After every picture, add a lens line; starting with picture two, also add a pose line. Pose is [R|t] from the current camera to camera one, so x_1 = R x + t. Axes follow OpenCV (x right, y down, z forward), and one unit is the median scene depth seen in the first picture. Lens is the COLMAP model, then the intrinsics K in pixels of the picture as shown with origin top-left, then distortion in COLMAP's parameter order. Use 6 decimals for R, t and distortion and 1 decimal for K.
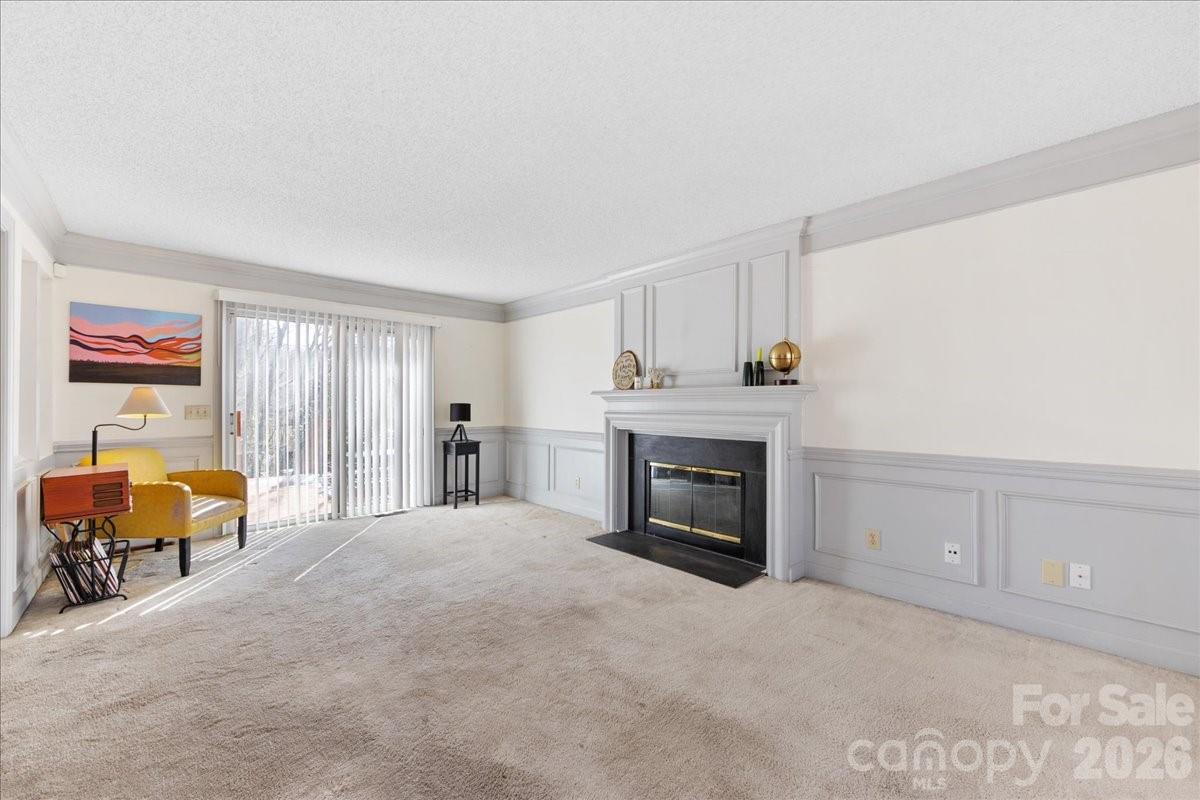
lens RADIAL K [[470.7, 0, 594.0], [0, 470.7, 400.1], [0, 0, 1]] dist [-0.005289, -0.000058]
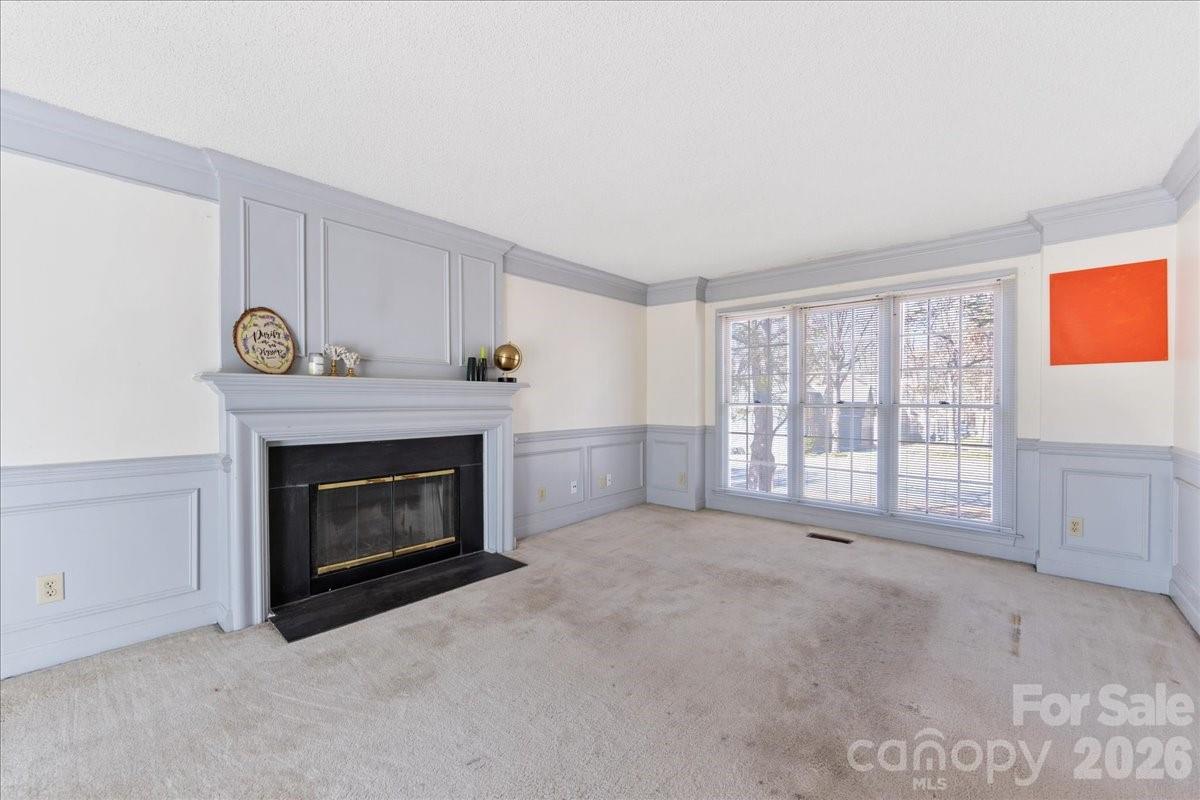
lens RADIAL K [[470.7, 0, 599.4], [0, 470.7, 398.6], [0, 0, 1]] dist [-0.005289, -0.000058]
pose [[-0.088924, 0.002962, 0.996034, -0.683551], [-0.008198, 0.999960, -0.003706, 0.009871], [-0.996005, -0.008495, -0.088897, 0.782544]]
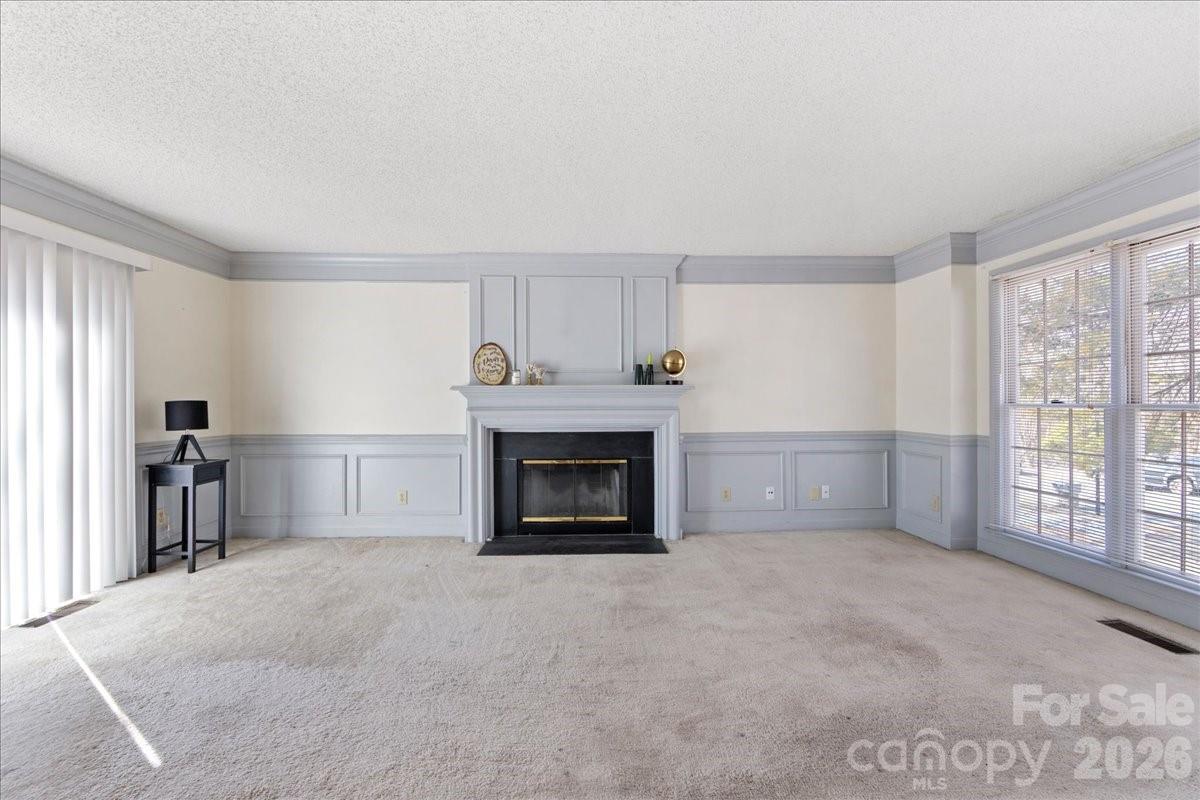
lens RADIAL K [[470.7, 0, 596.6], [0, 470.7, 398.8], [0, 0, 1]] dist [-0.005289, -0.000058]
pose [[0.654029, 0.002224, 0.756466, -0.607866], [-0.001527, 0.999998, -0.001620, 0.007522], [-0.756468, -0.000096, 0.654031, 0.297031]]
